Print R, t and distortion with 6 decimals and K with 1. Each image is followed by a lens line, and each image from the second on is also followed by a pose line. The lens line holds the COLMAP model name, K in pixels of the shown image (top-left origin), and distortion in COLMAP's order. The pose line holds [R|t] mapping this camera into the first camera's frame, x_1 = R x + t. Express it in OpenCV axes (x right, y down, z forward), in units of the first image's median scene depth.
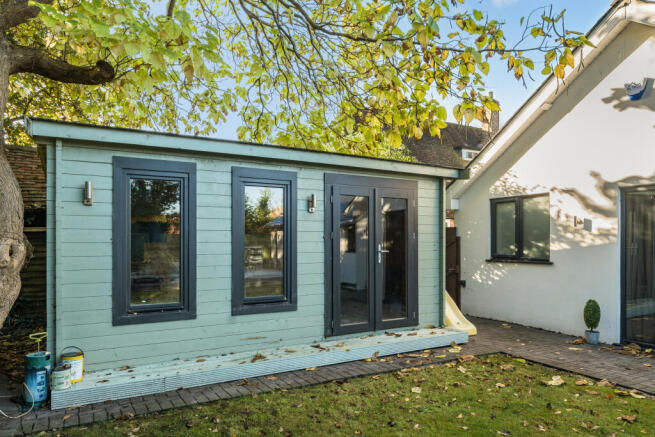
lens RADIAL K [[445.1, 0, 317.3], [0, 445.1, 241.8], [0, 0, 1]] dist [0.000727, -0.000683]
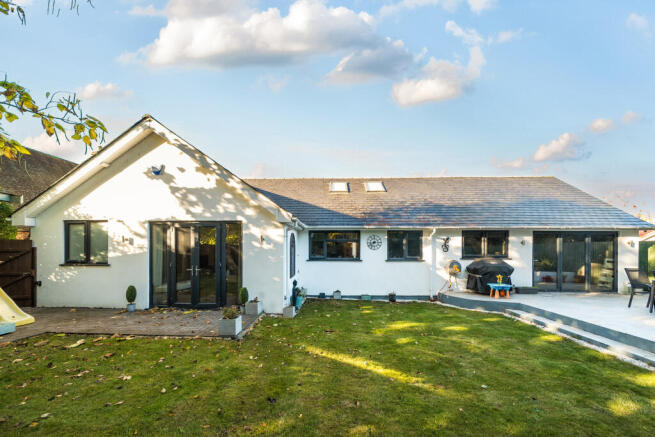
lens RADIAL K [[248.7, 0, 316.4], [0, 248.7, 252.1], [0, 0, 1]] dist [0.002829, -0.000476]
pose [[0.499016, -0.000347, 0.866593, 0.135083], [-0.003034, 0.999993, 0.002148, -0.002372], [-0.866587, -0.003701, 0.499012, -0.085553]]
